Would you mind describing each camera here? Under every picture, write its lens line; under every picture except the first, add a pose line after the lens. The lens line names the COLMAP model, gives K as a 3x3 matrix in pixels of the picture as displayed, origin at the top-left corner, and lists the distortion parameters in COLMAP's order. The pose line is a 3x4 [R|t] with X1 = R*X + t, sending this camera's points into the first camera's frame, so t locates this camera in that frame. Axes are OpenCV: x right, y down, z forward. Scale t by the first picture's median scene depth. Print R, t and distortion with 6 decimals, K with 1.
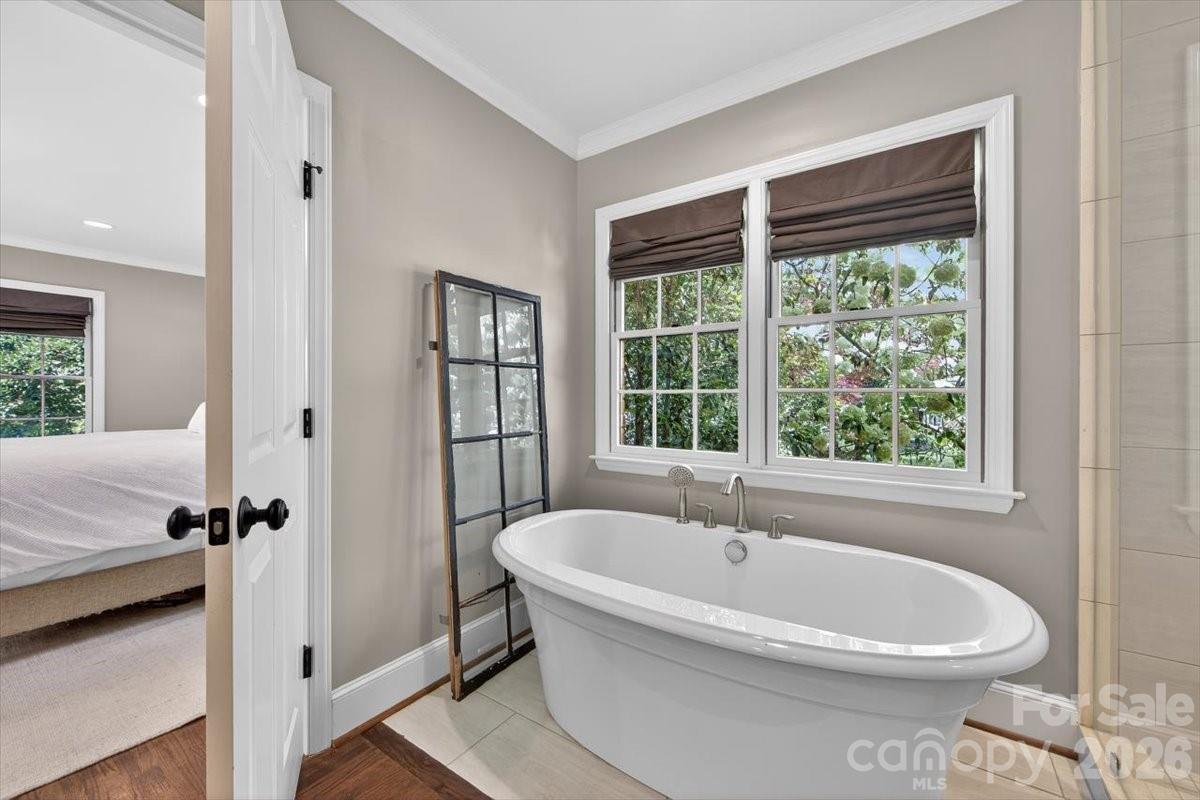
lens RADIAL K [[474.6, 0, 611.3], [0, 474.6, 400.5], [0, 0, 1]] dist [0.000198, -0.001102]
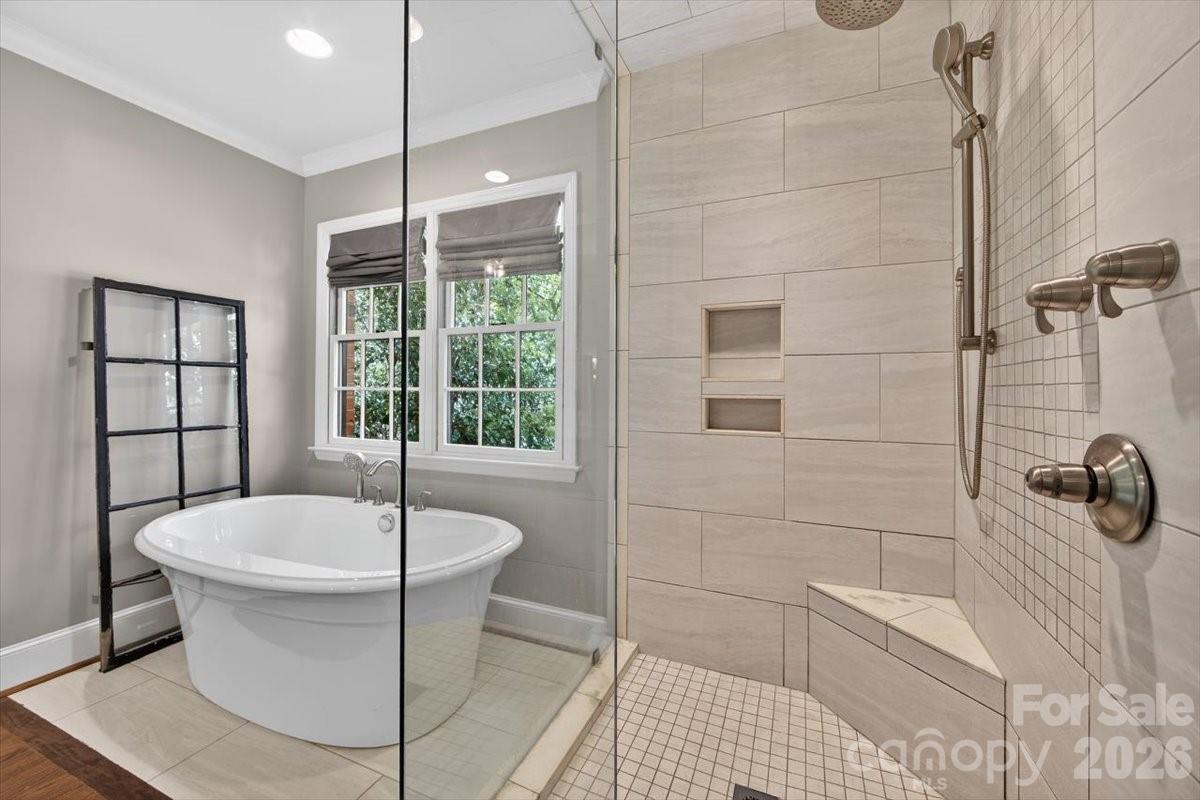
lens RADIAL K [[474.6, 0, 596.0], [0, 474.6, 389.5], [0, 0, 1]] dist [0.000198, -0.001102]
pose [[0.981691, 0.005939, 0.190389, 0.493794], [-0.003227, 0.999889, -0.014548, -0.003568], [-0.190455, 0.013668, 0.981601, -0.249852]]
